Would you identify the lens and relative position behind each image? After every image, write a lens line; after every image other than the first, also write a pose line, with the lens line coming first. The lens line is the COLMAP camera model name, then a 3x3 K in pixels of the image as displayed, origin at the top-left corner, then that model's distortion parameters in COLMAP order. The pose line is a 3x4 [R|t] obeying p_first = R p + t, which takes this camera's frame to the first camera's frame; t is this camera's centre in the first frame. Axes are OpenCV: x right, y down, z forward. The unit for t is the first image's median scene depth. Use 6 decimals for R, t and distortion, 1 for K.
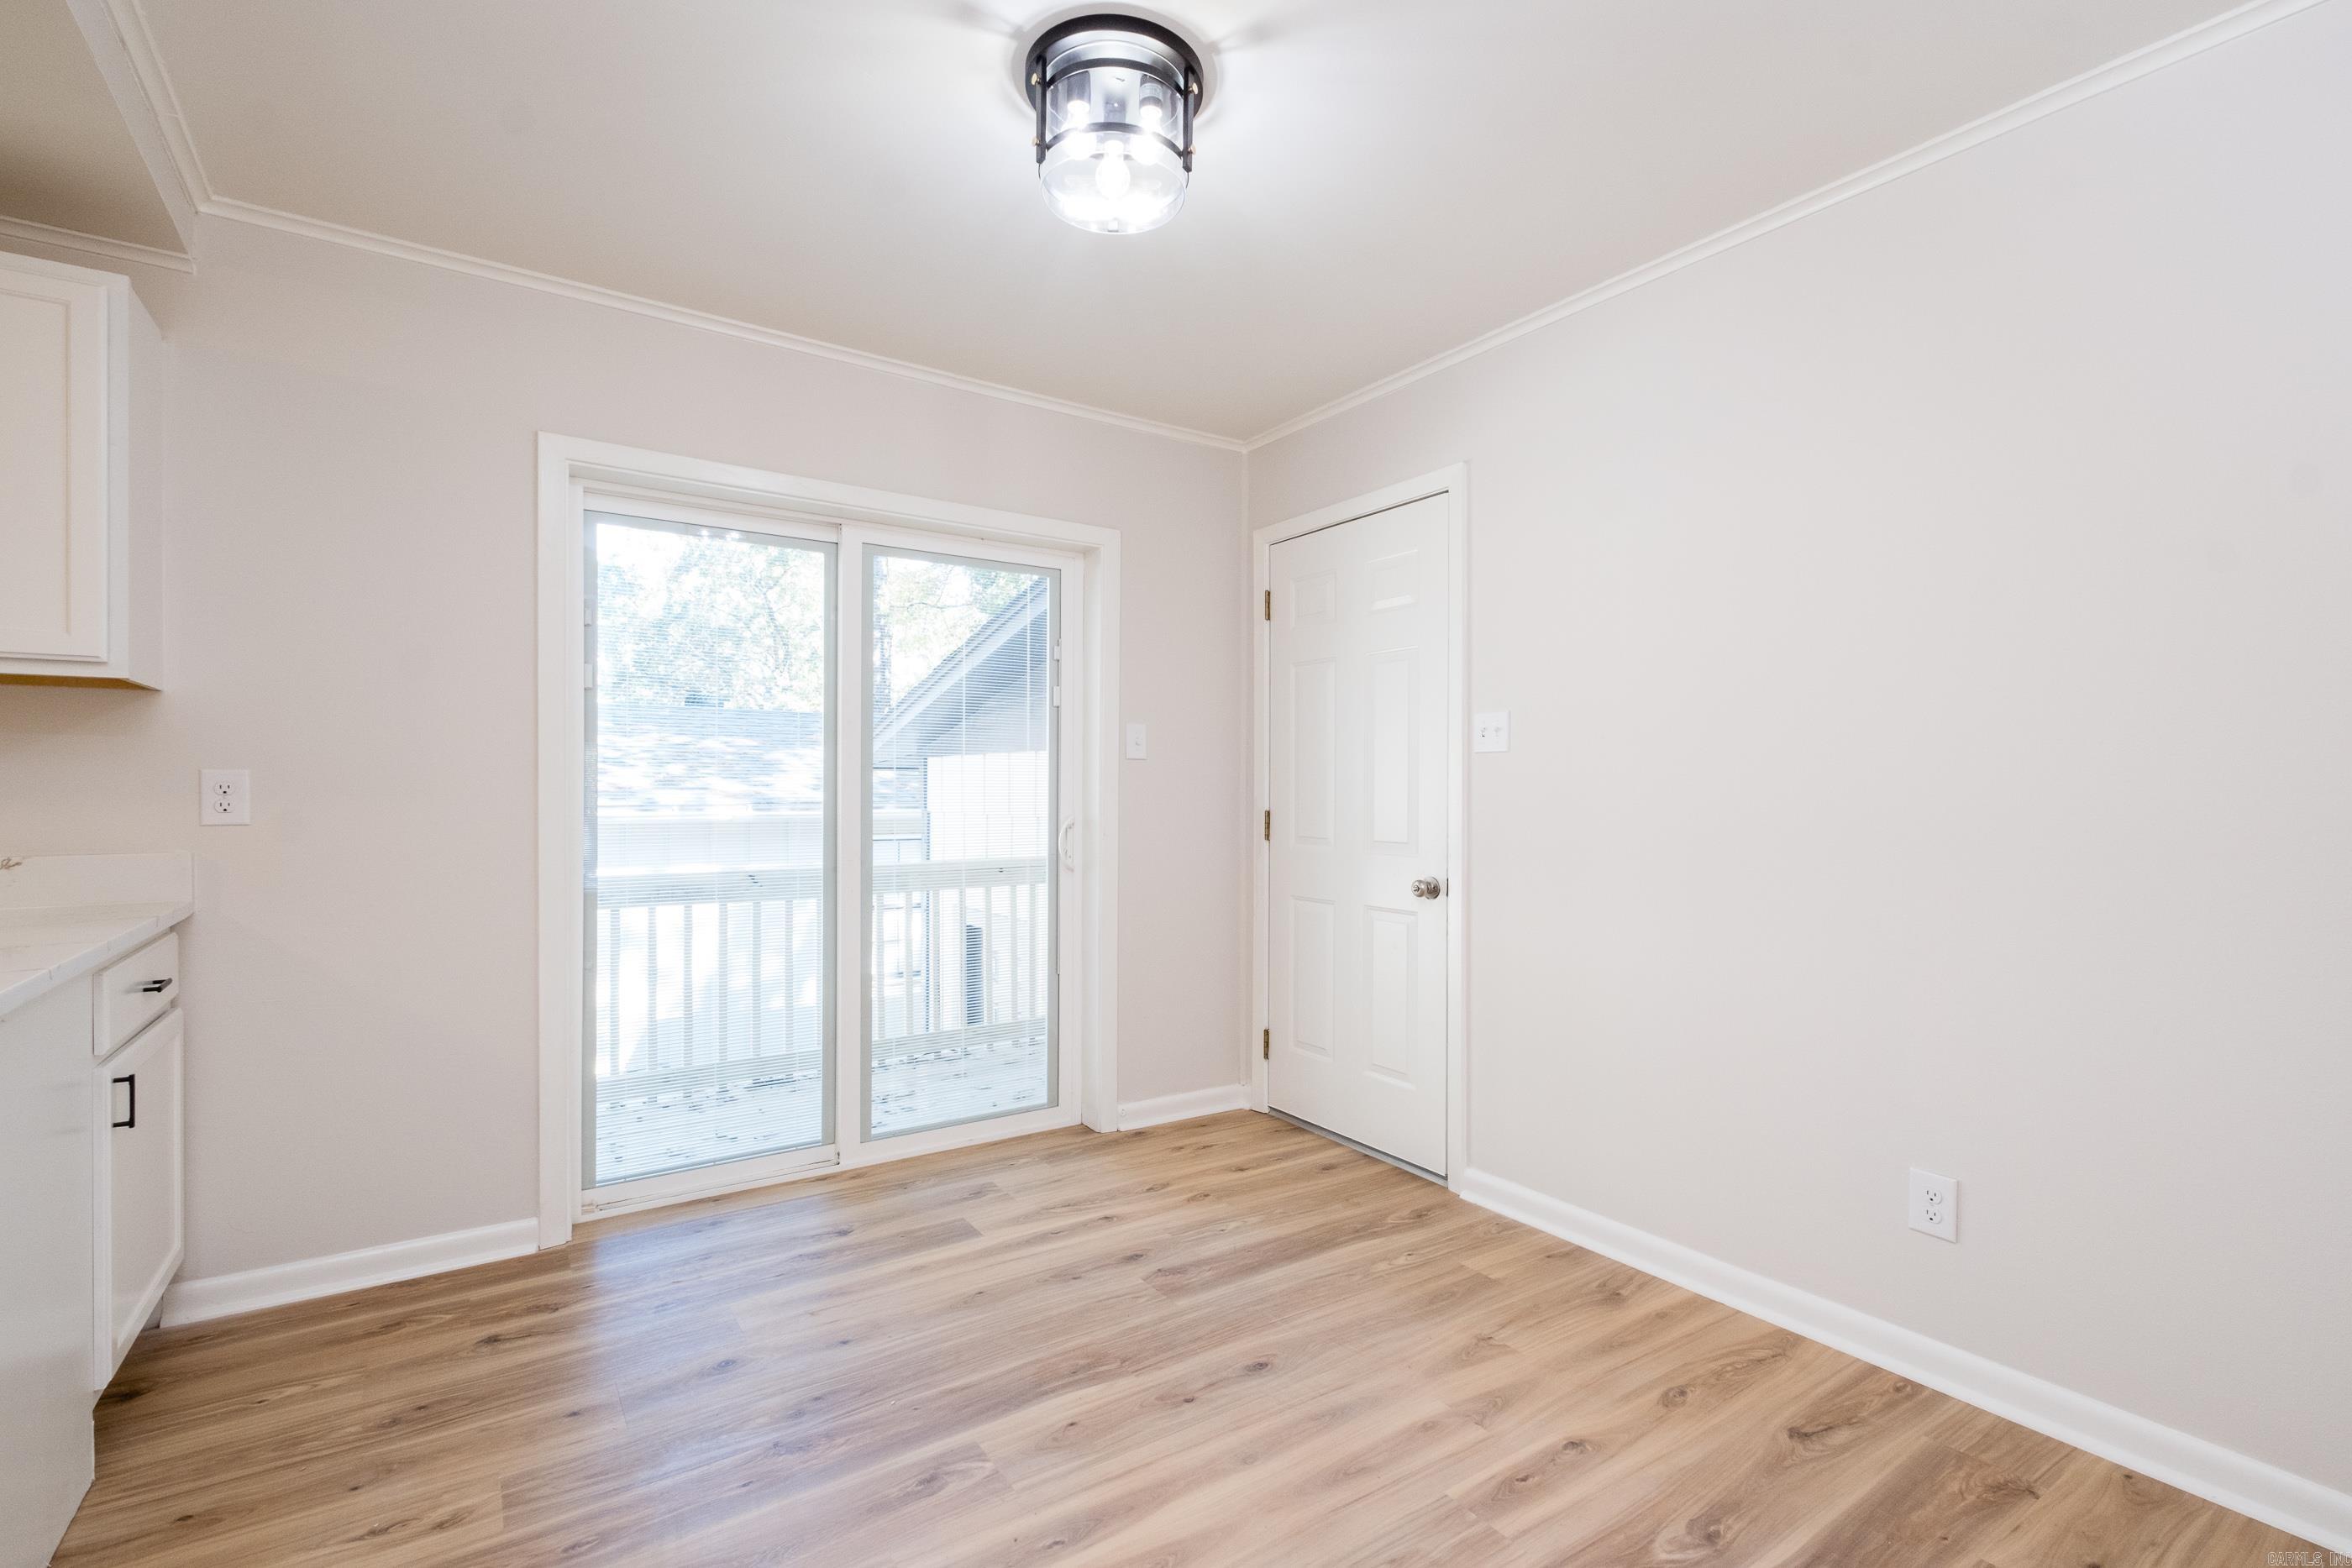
lens RADIAL K [[1026.9, 0, 1164.3], [0, 1026.9, 793.5], [0, 0, 1]] dist [0.003618, -0.003830]
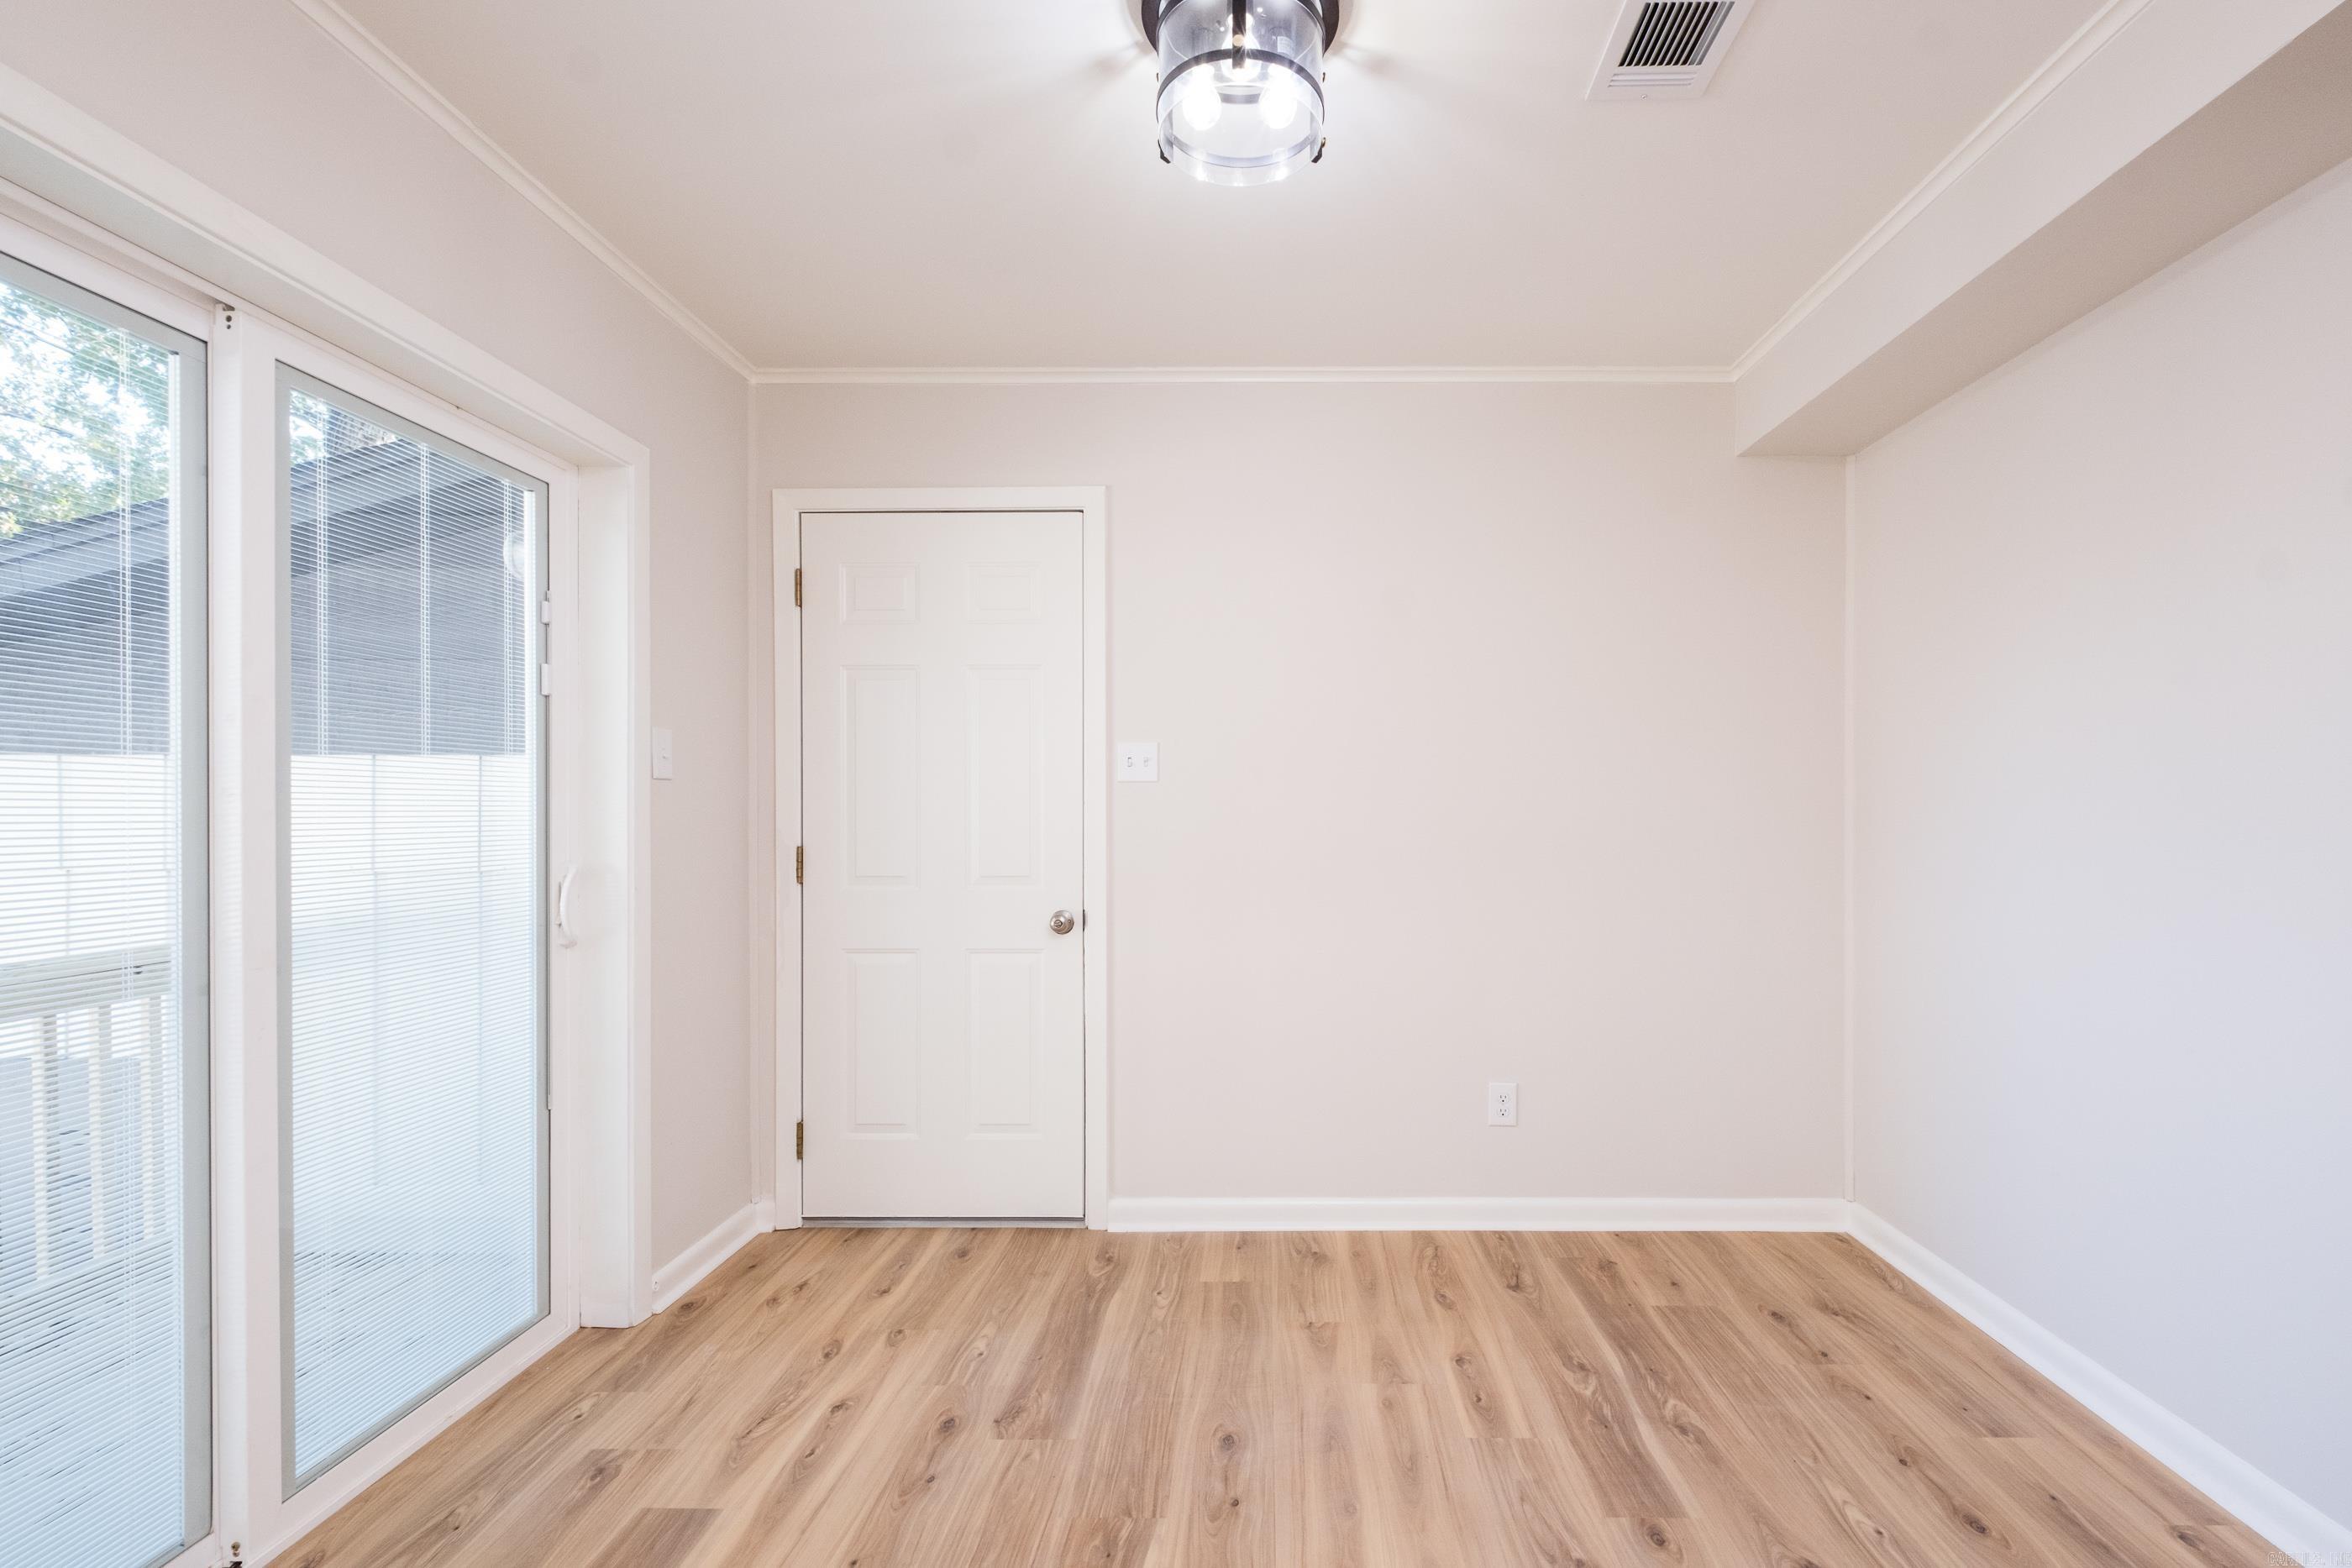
lens RADIAL K [[1086.1, 0, 1259.1], [0, 1086.1, 814.9], [0, 0, 1]] dist [0.004726, -0.001349]
pose [[0.567532, -0.006628, 0.823325, -0.508266], [0.006906, 0.999971, 0.003289, -0.010376], [-0.823323, 0.003820, 0.567561, 0.300068]]
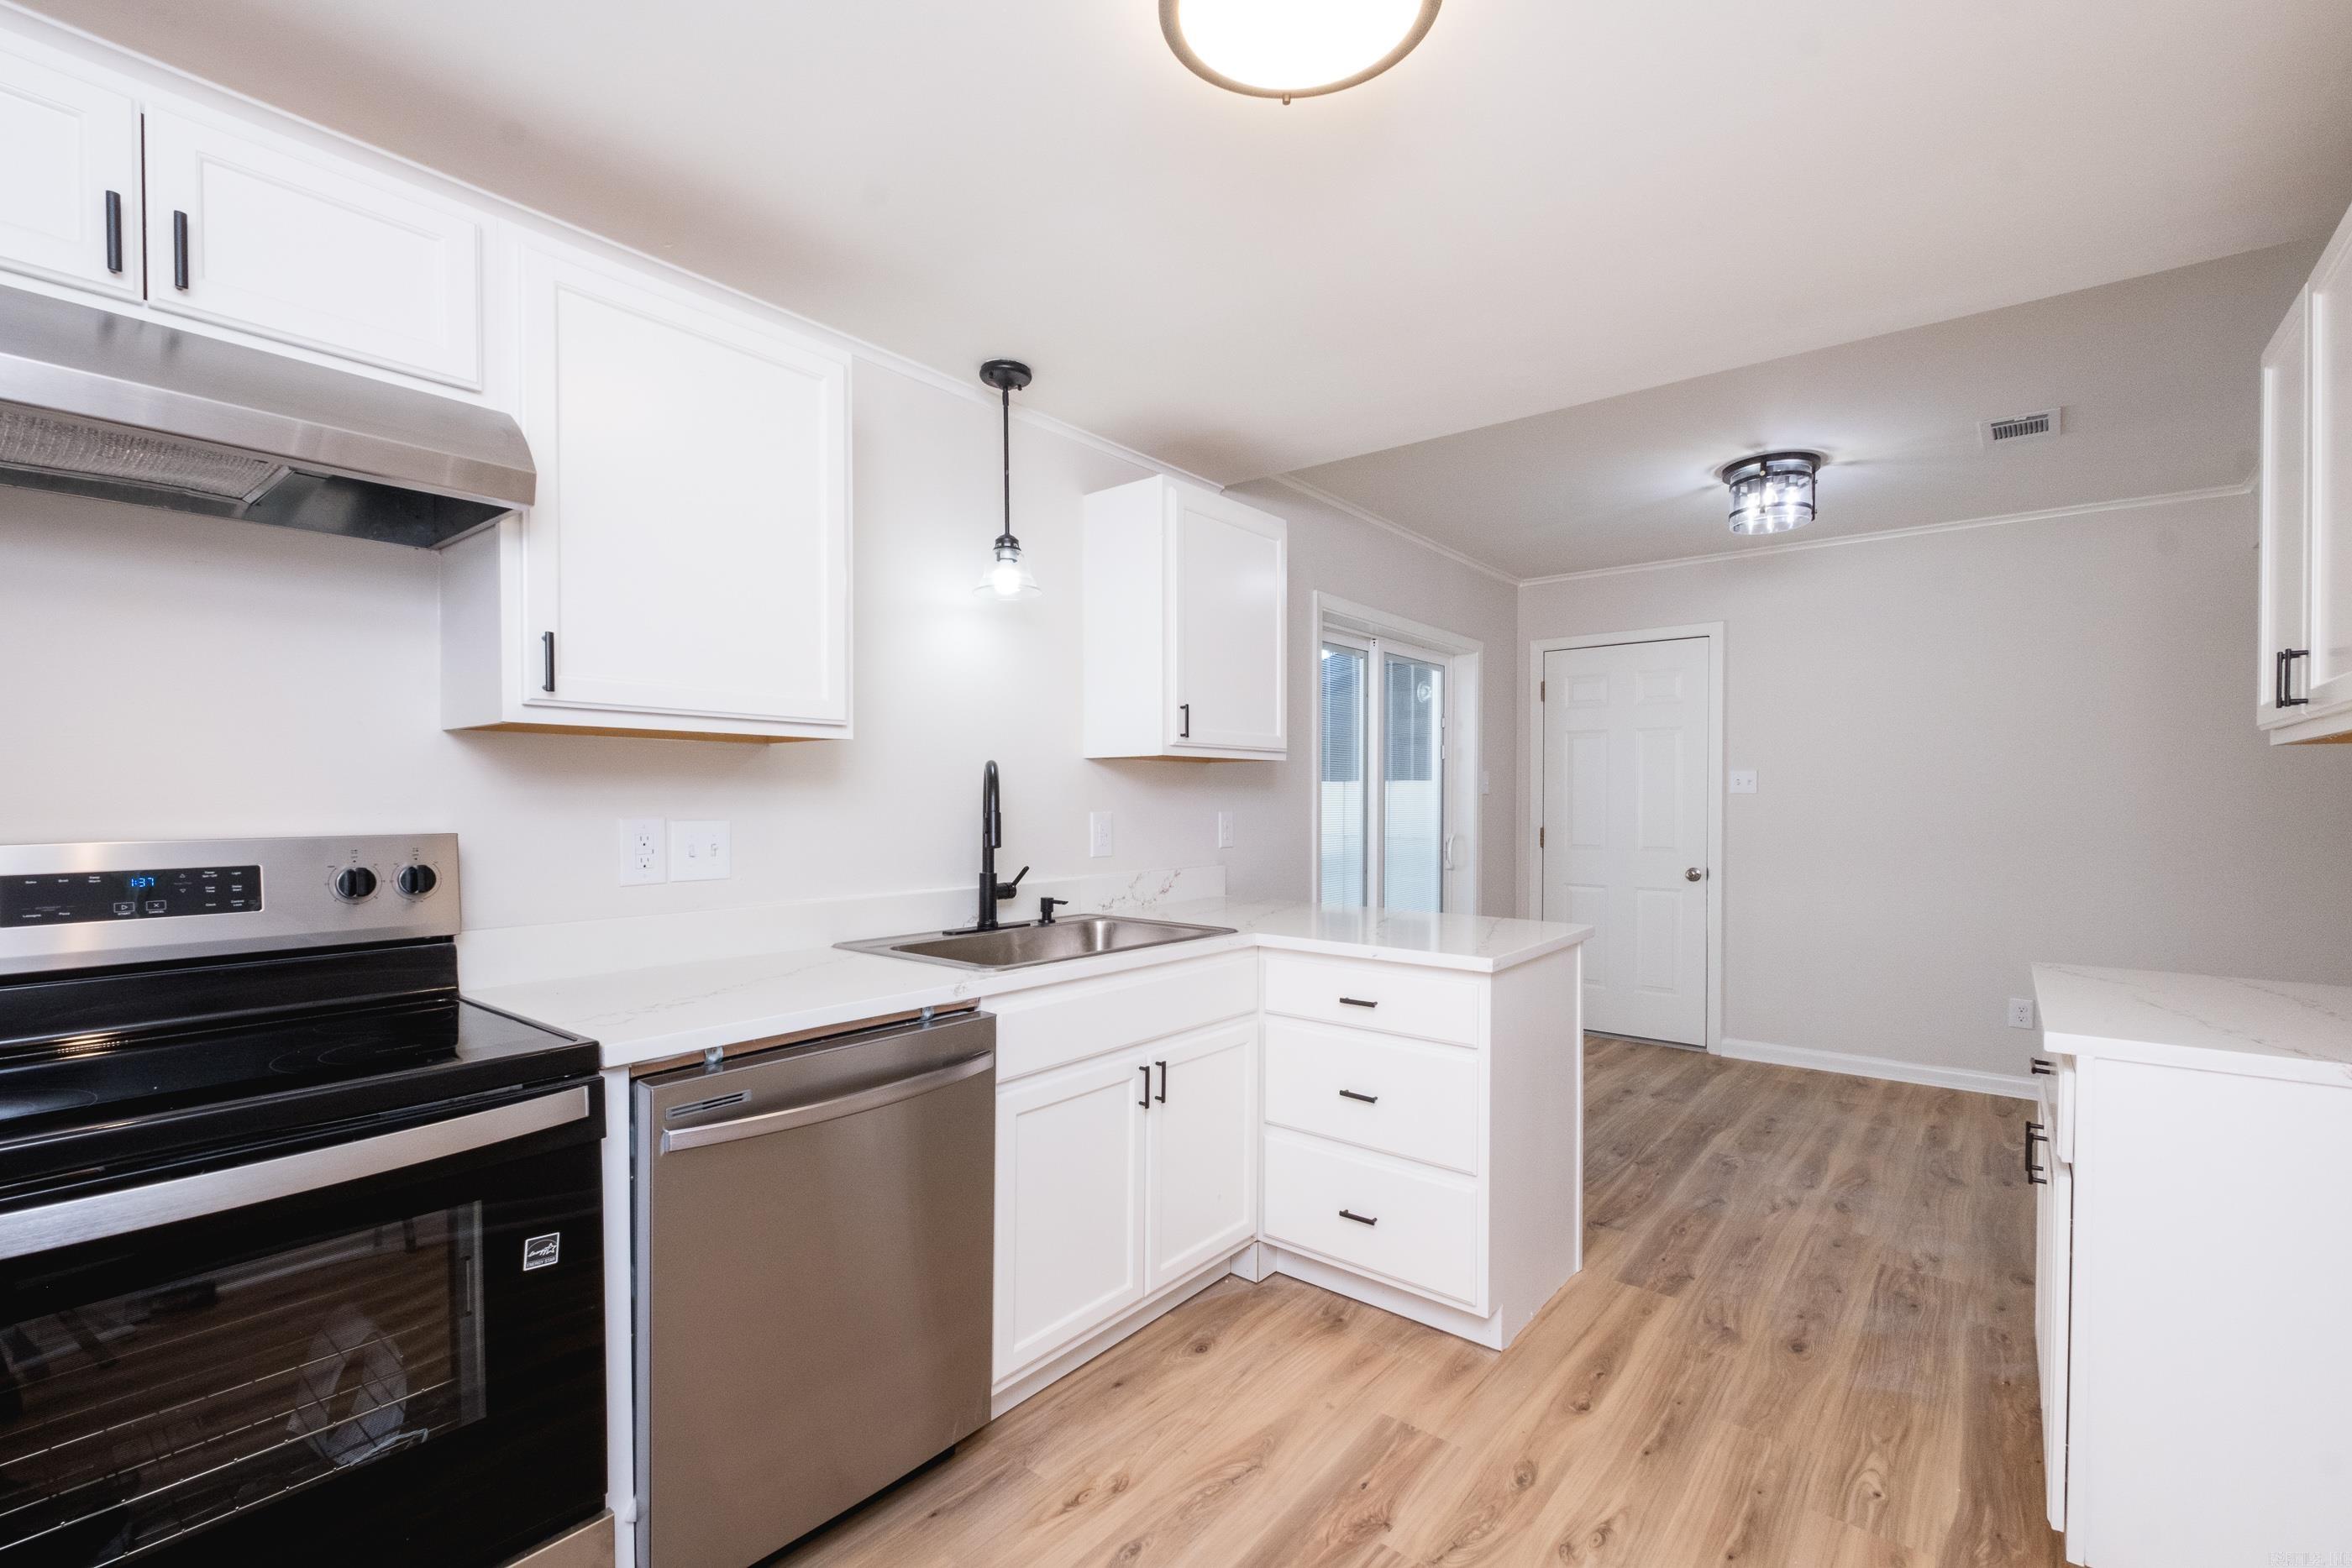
lens RADIAL K [[1026.9, 0, 1178.8], [0, 1026.9, 811.6], [0, 0, 1]] dist [0.003618, -0.003830]
pose [[0.955707, -0.005336, 0.294271, -1.110220], [0.002978, 0.999960, 0.008459, -0.028287], [-0.294304, -0.007208, 0.955685, -0.368444]]
